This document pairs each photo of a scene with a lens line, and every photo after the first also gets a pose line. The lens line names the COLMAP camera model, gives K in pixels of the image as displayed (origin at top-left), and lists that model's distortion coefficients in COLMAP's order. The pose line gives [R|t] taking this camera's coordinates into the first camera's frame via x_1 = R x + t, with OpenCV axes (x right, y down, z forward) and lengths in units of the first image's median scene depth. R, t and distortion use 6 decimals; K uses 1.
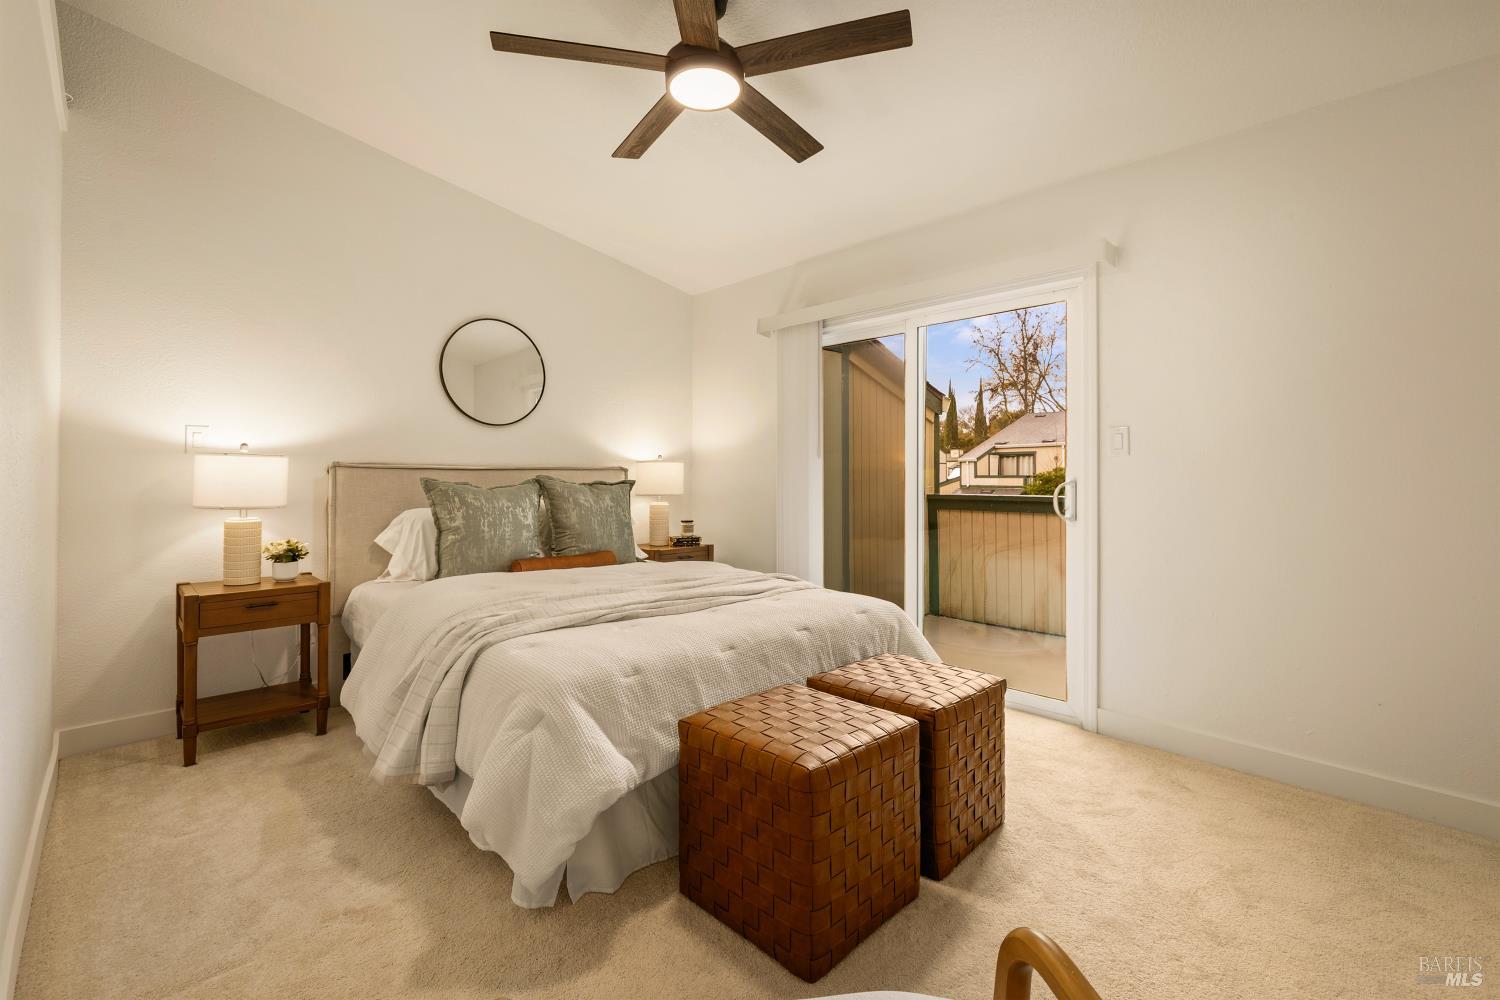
lens RADIAL K [[655.2, 0, 727.1], [0, 655.2, 481.6], [0, 0, 1]] dist [0.000206, 0.001936]
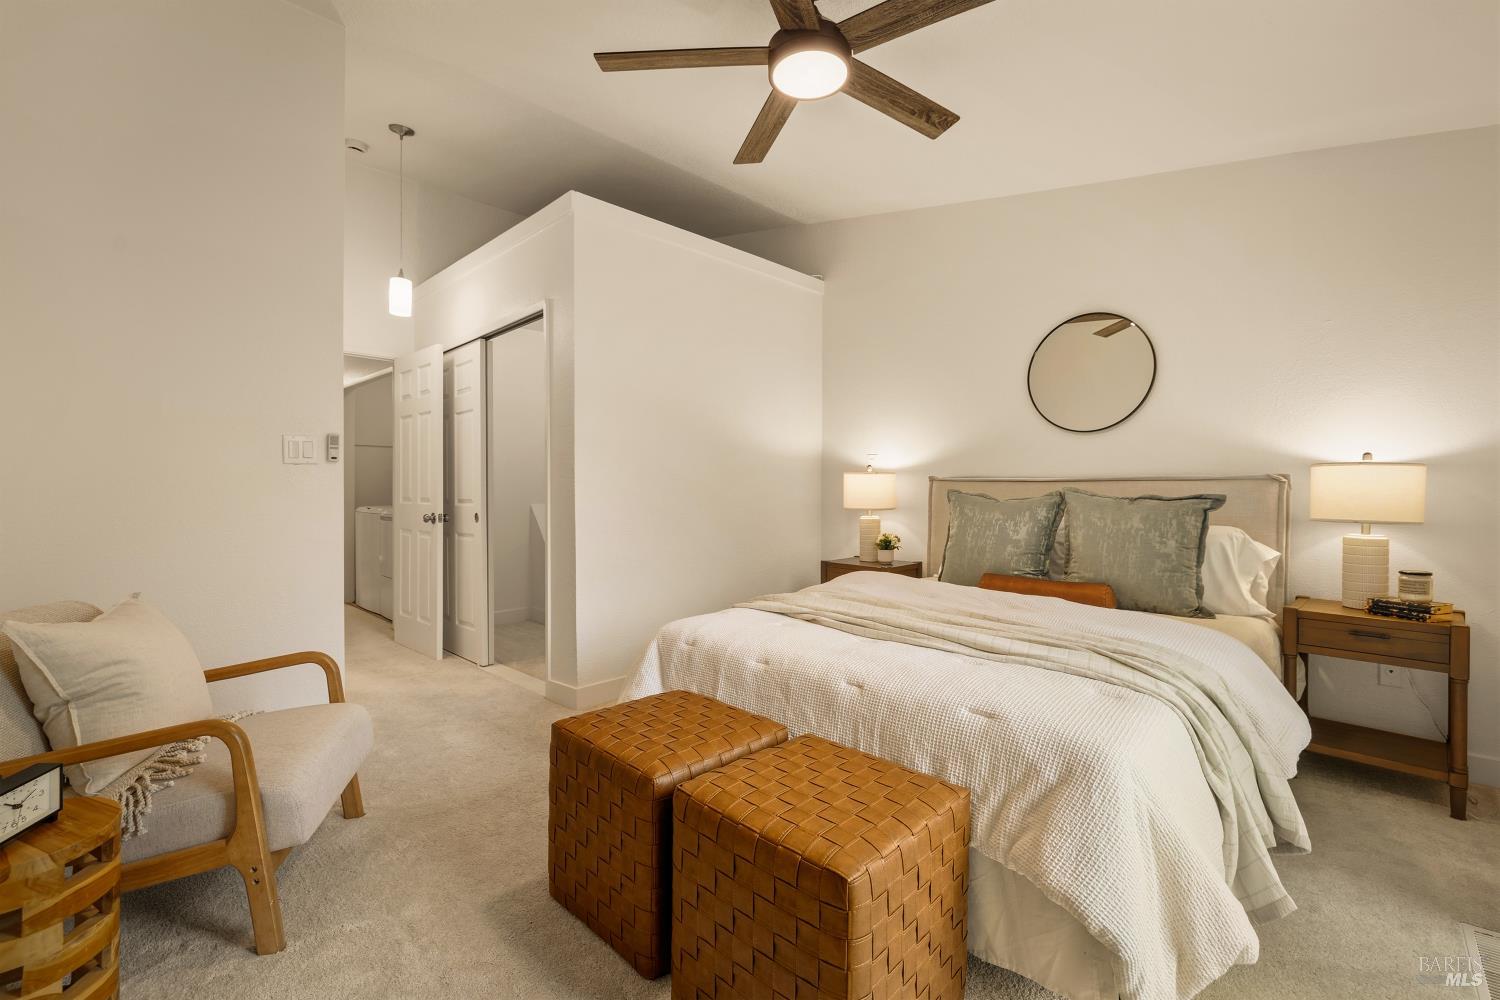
lens RADIAL K [[655.2, 0, 752.7], [0, 655.2, 490.9], [0, 0, 1]] dist [0.000206, 0.001936]
pose [[0.041654, 0.007758, -0.999102, 0.578991], [-0.010677, 0.999916, 0.007319, -0.006466], [0.999075, 0.010363, 0.041733, 0.550049]]
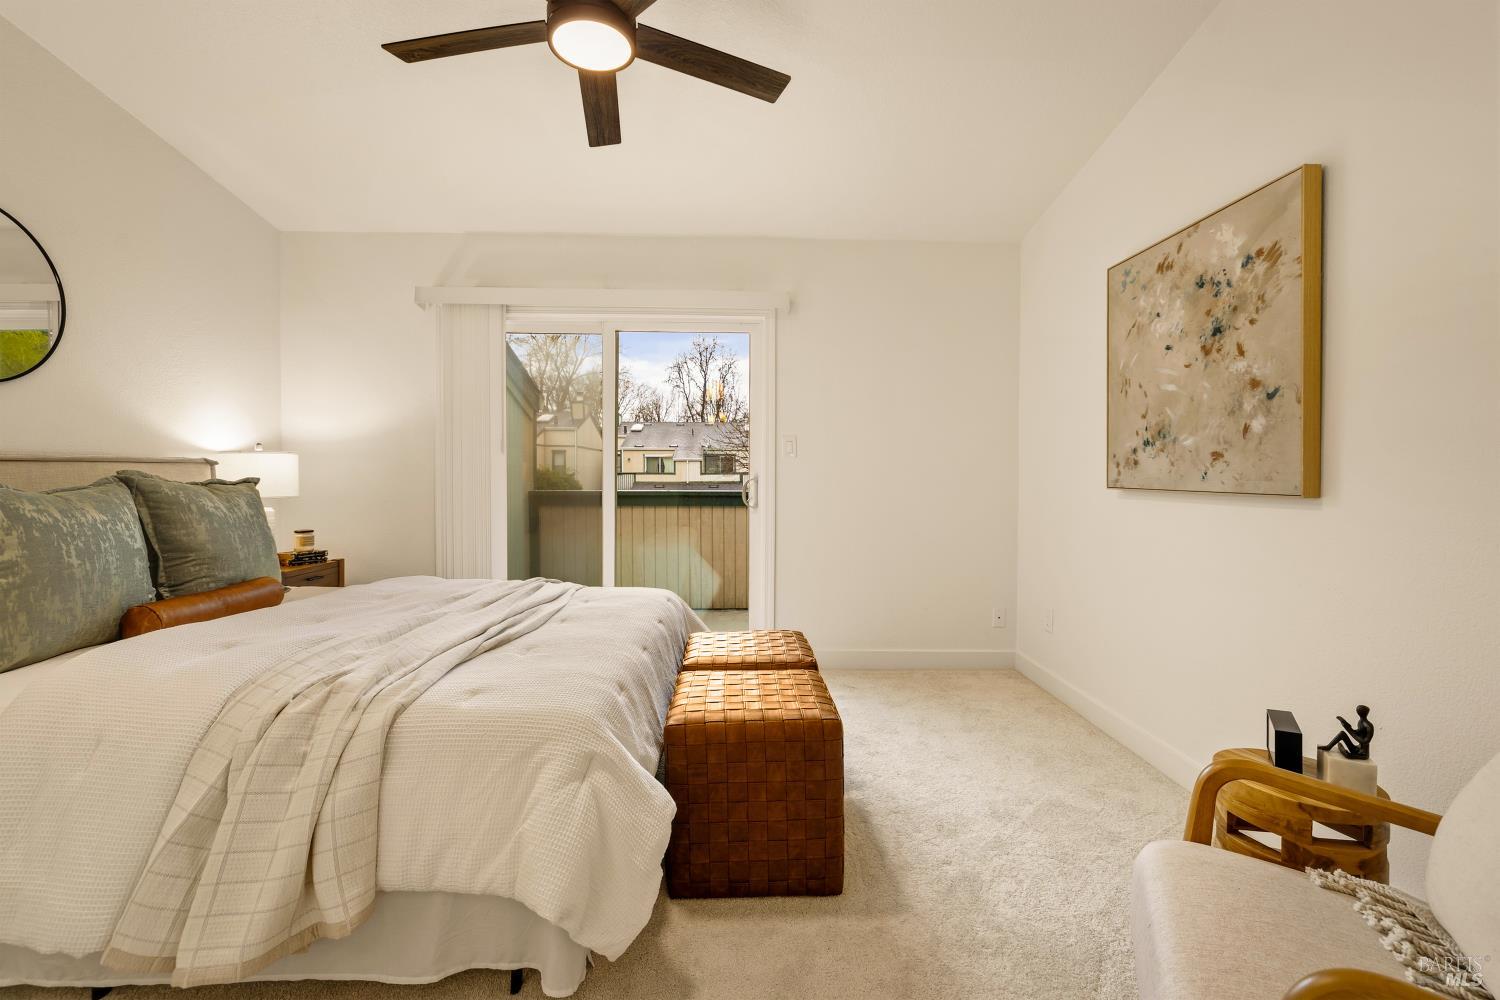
lens RADIAL K [[655.2, 0, 746.1], [0, 655.2, 494.8], [0, 0, 1]] dist [0.000206, 0.001936]
pose [[0.670704, -0.022631, 0.741380, -0.357164], [0.004086, 0.999632, 0.026818, -0.000697], [-0.741714, -0.014958, 0.670550, 0.137234]]
